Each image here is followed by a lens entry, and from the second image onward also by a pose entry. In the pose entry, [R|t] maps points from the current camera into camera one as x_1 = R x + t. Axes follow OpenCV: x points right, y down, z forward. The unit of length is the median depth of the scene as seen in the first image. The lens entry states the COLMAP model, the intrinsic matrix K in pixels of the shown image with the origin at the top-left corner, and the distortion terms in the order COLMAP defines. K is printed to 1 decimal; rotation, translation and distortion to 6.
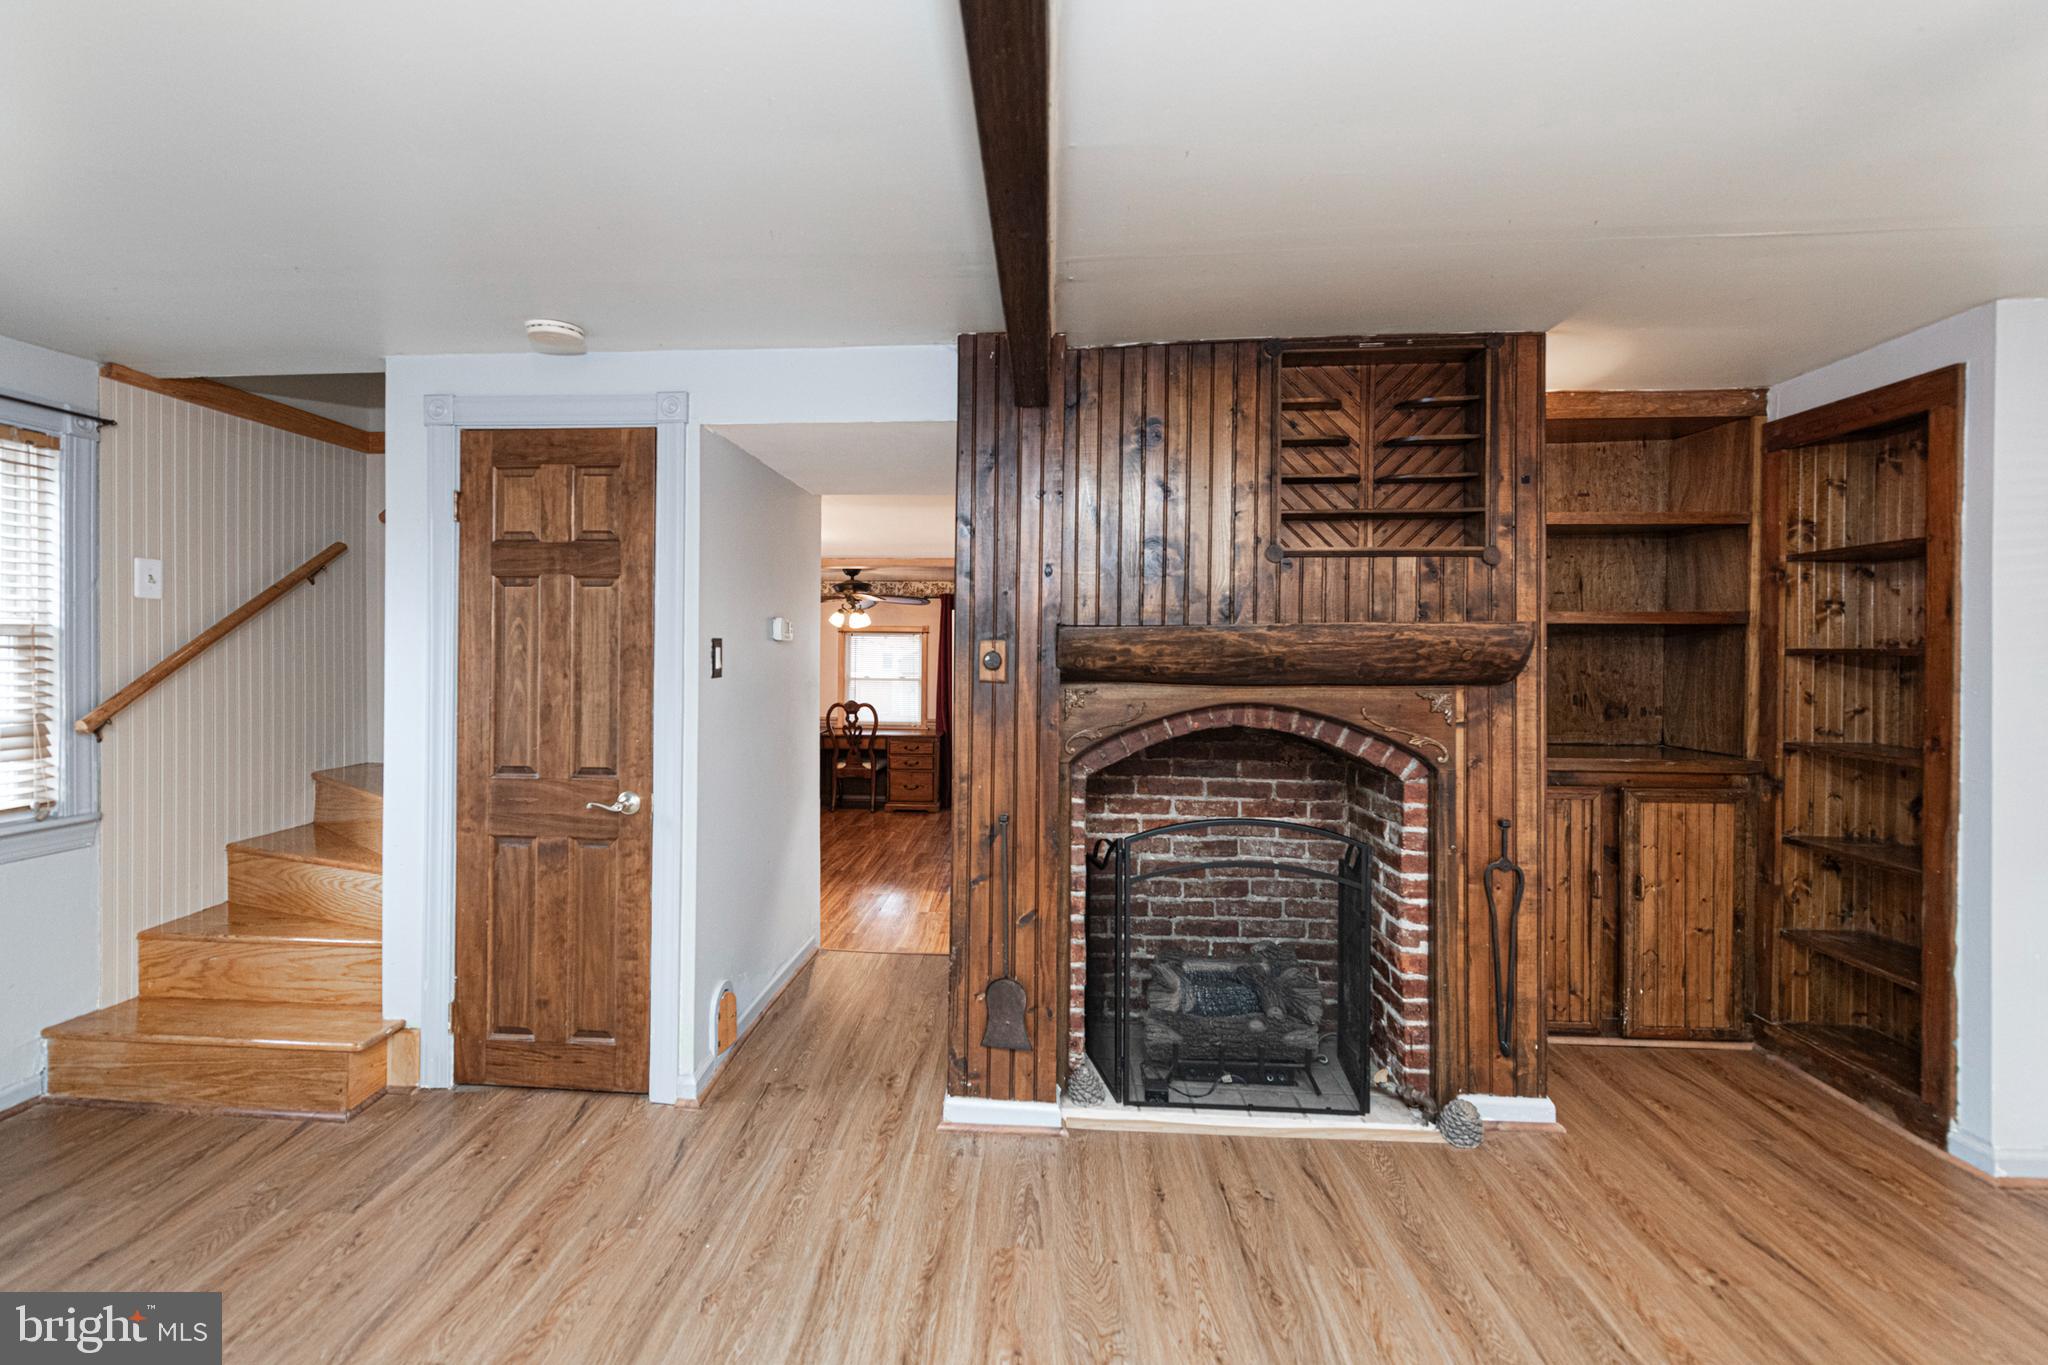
lens RADIAL K [[866.3, 0, 984.5], [0, 866.3, 651.0], [0, 0, 1]] dist [0.012310, -0.002468]
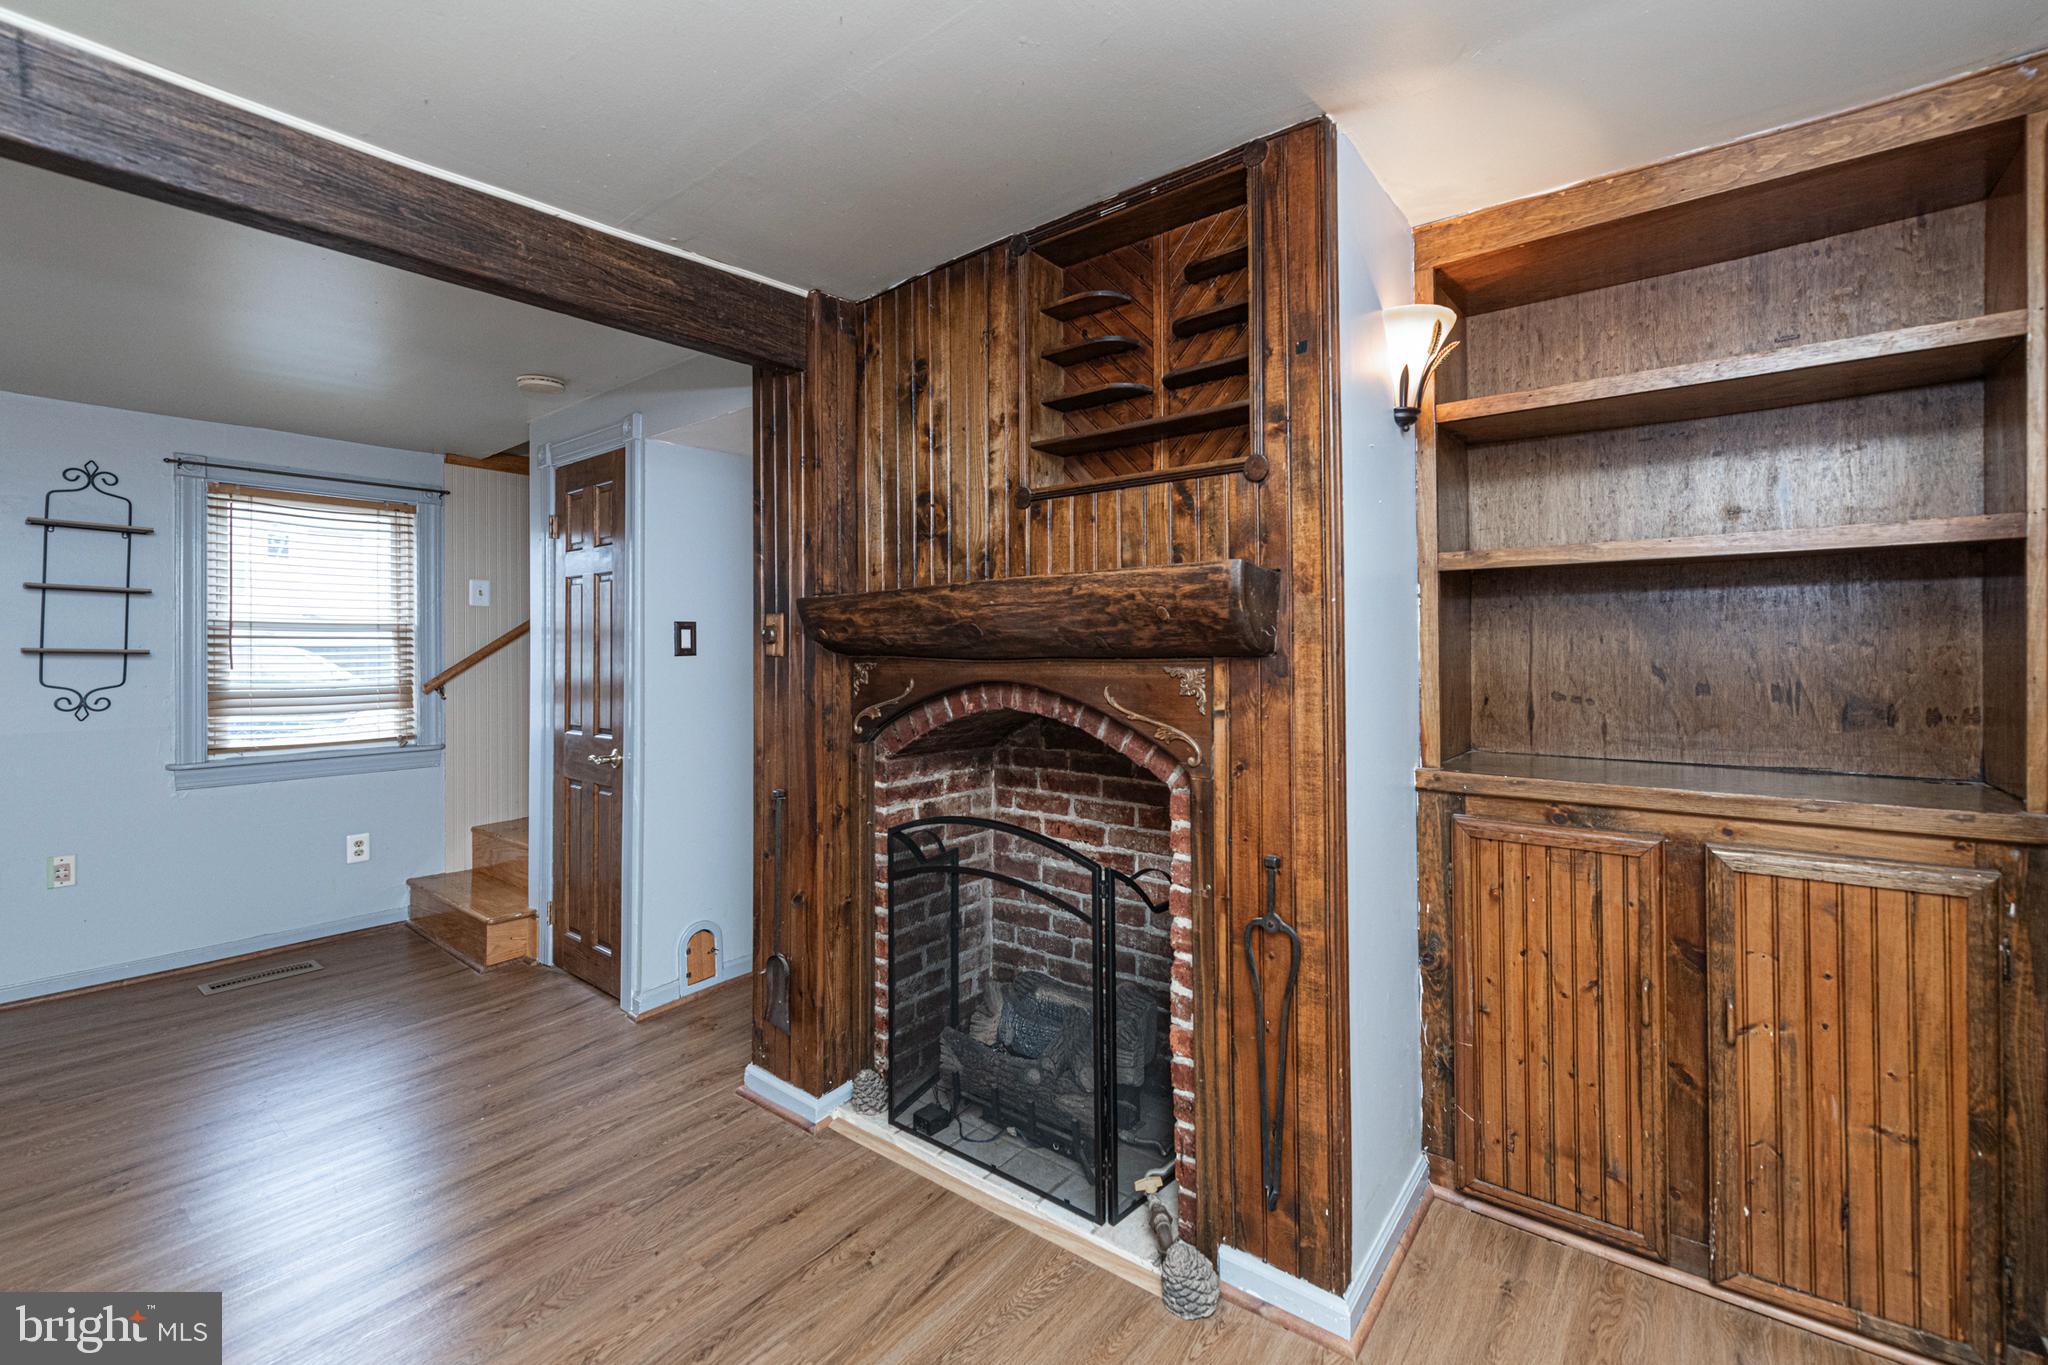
lens RADIAL K [[866.3, 0, 1030.0], [0, 866.3, 645.5], [0, 0, 1]] dist [0.012310, -0.002468]
pose [[0.834627, -0.011413, -0.550697, 0.765658], [0.009096, 0.999935, -0.006938, 0.031464], [0.550740, 0.000781, 0.834676, 0.314906]]
